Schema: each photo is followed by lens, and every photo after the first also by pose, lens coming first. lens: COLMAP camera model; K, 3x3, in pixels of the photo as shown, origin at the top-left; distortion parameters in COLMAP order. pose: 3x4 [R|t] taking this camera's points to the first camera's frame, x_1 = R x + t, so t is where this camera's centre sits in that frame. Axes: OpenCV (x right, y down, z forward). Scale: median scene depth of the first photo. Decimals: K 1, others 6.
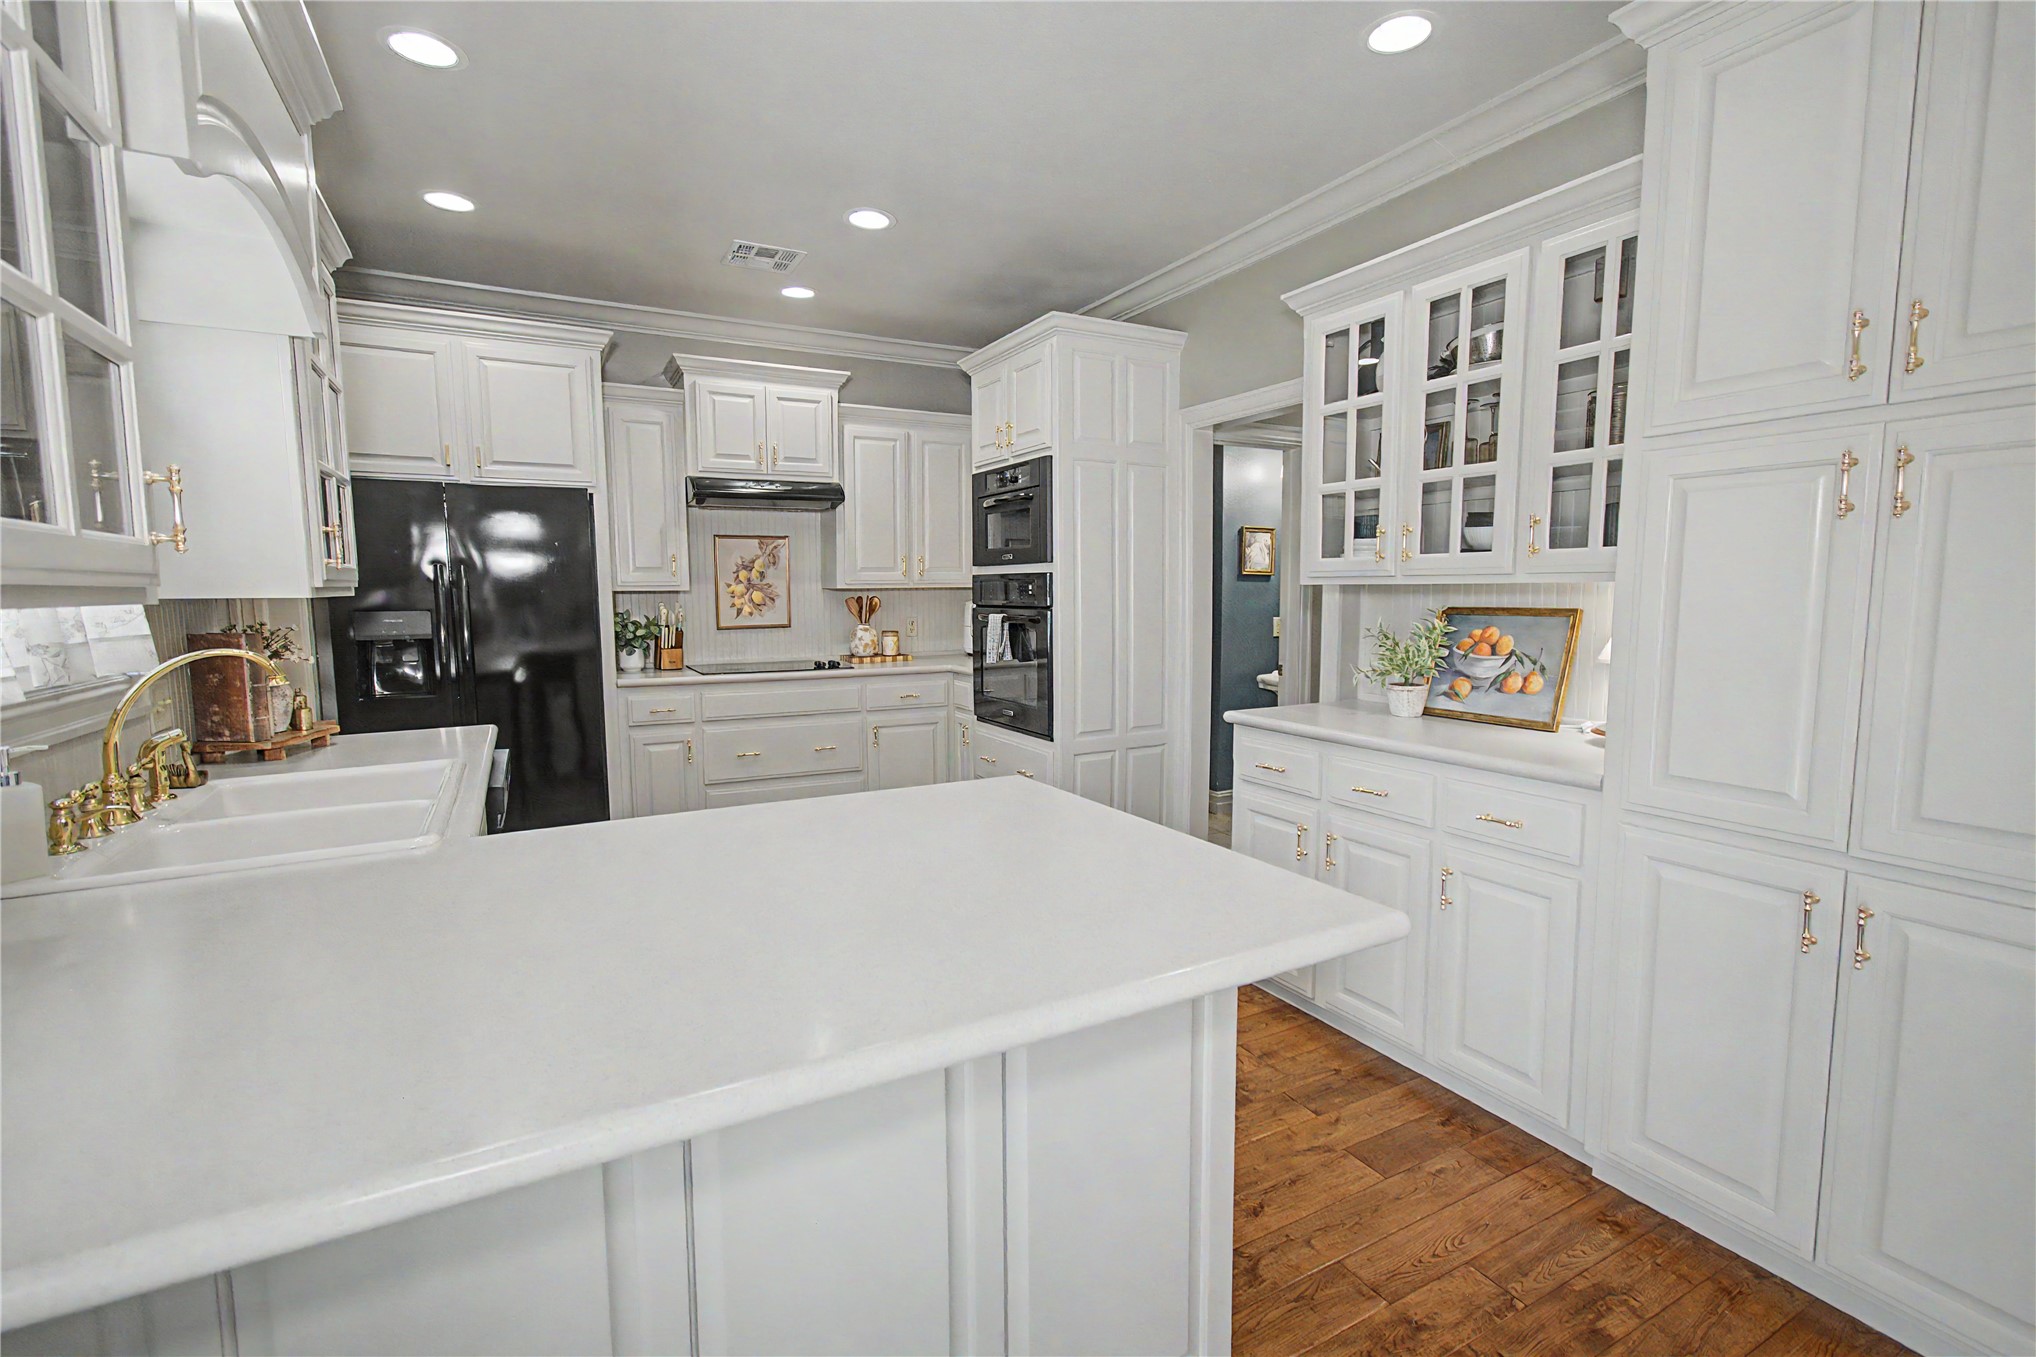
lens RADIAL K [[935.3, 0, 1018.0], [0, 935.3, 678.5], [0, 0, 1]] dist [0.027888, 0.000156]
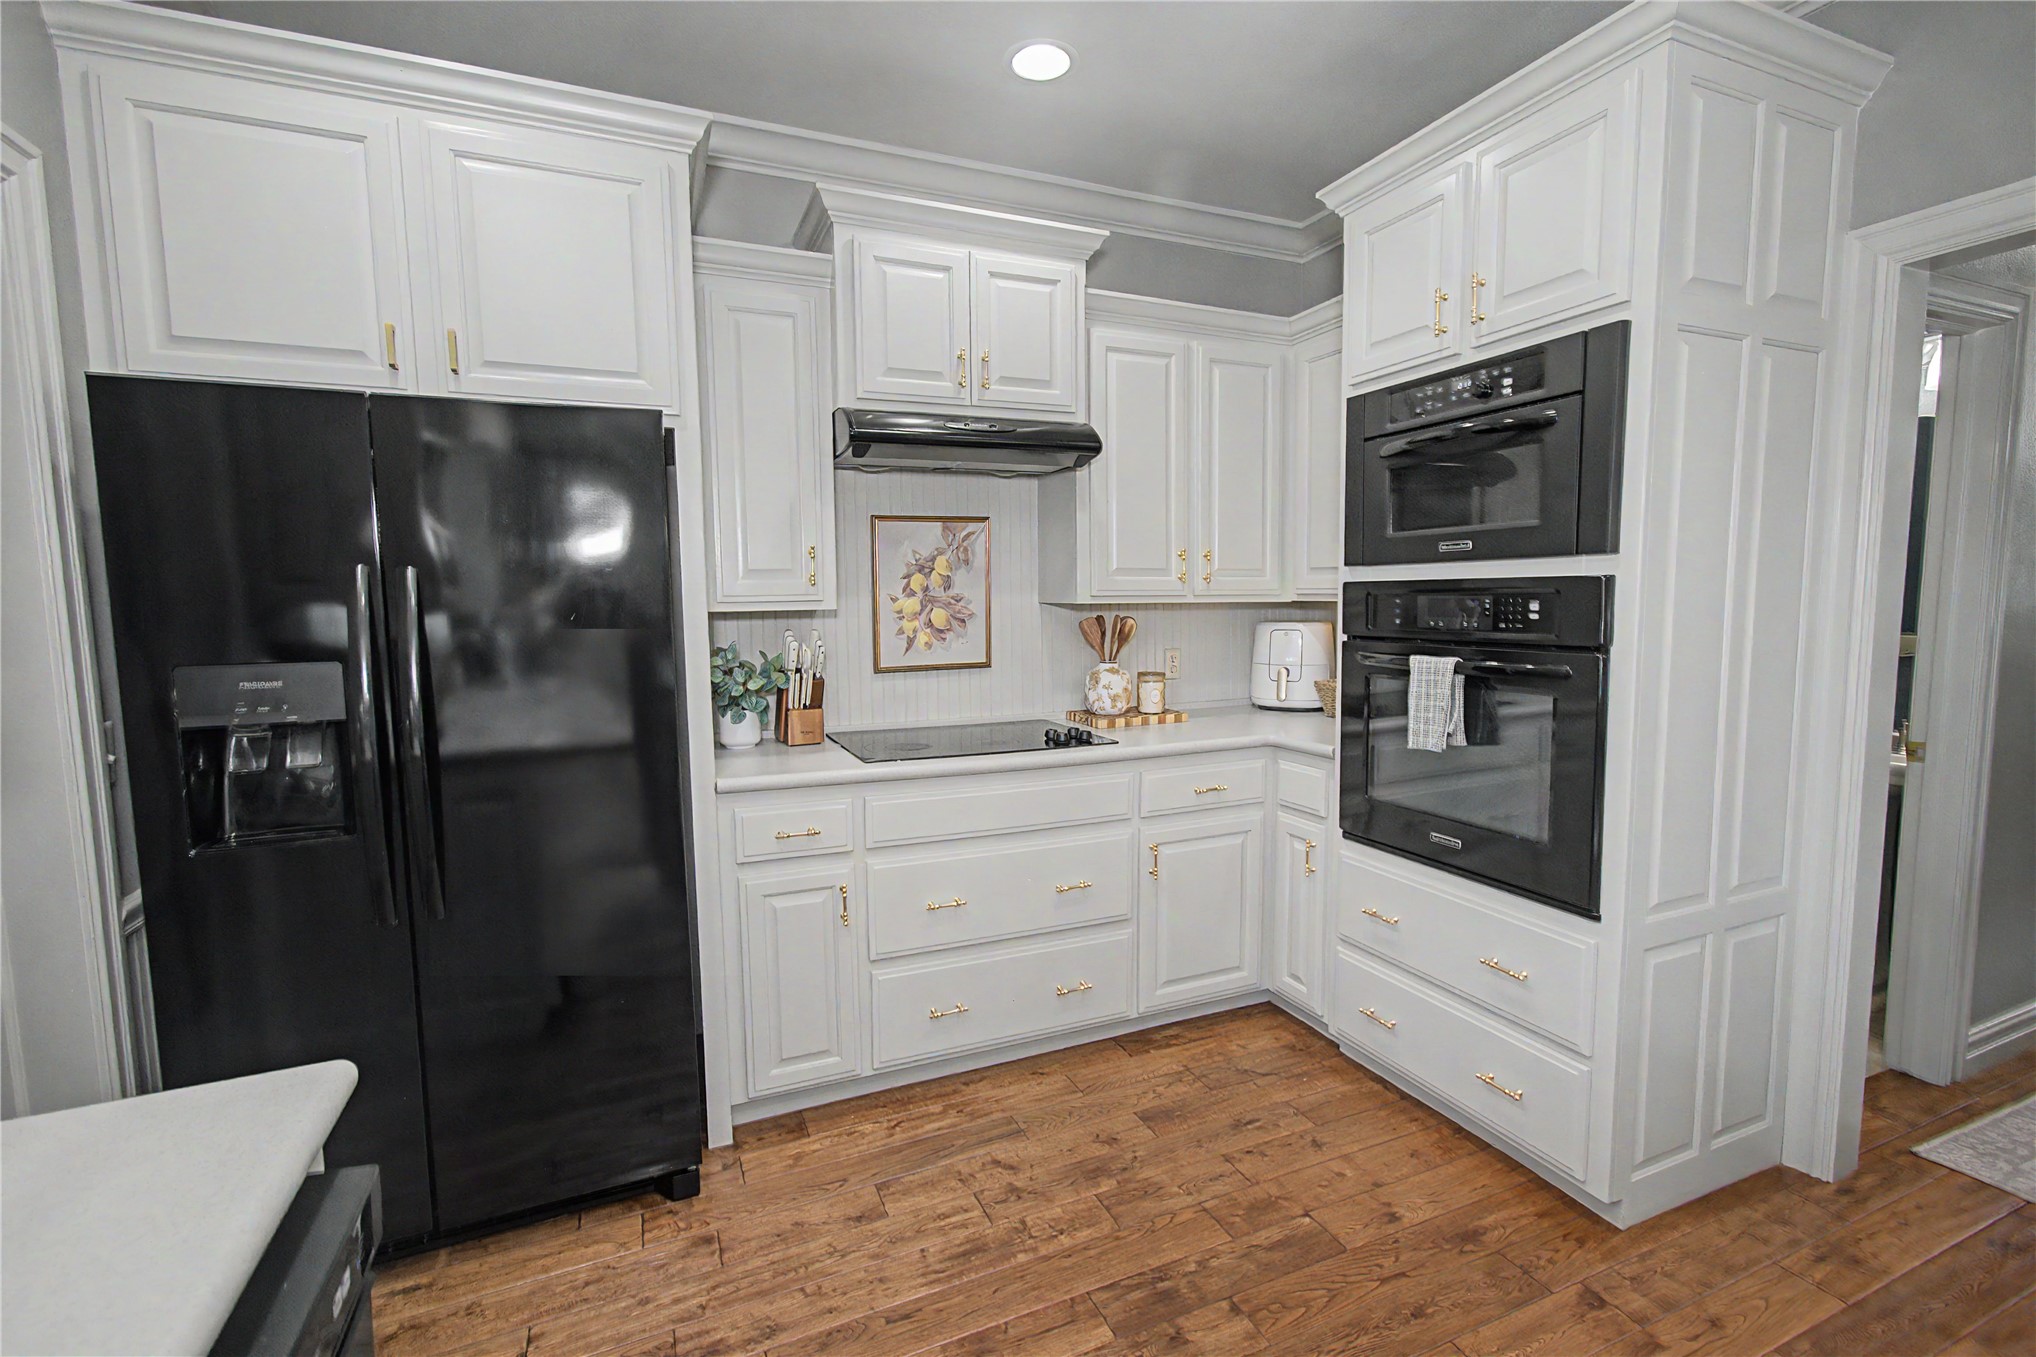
lens RADIAL K [[921.3, 0, 1048.3], [0, 921.3, 680.4], [0, 0, 1]] dist [-0.001543, 0.000413]
pose [[0.998543, 0.001956, -0.053931, -0.185135], [-0.002030, 0.999997, -0.001302, -0.048427], [0.053928, 0.001409, 0.998544, 0.430562]]
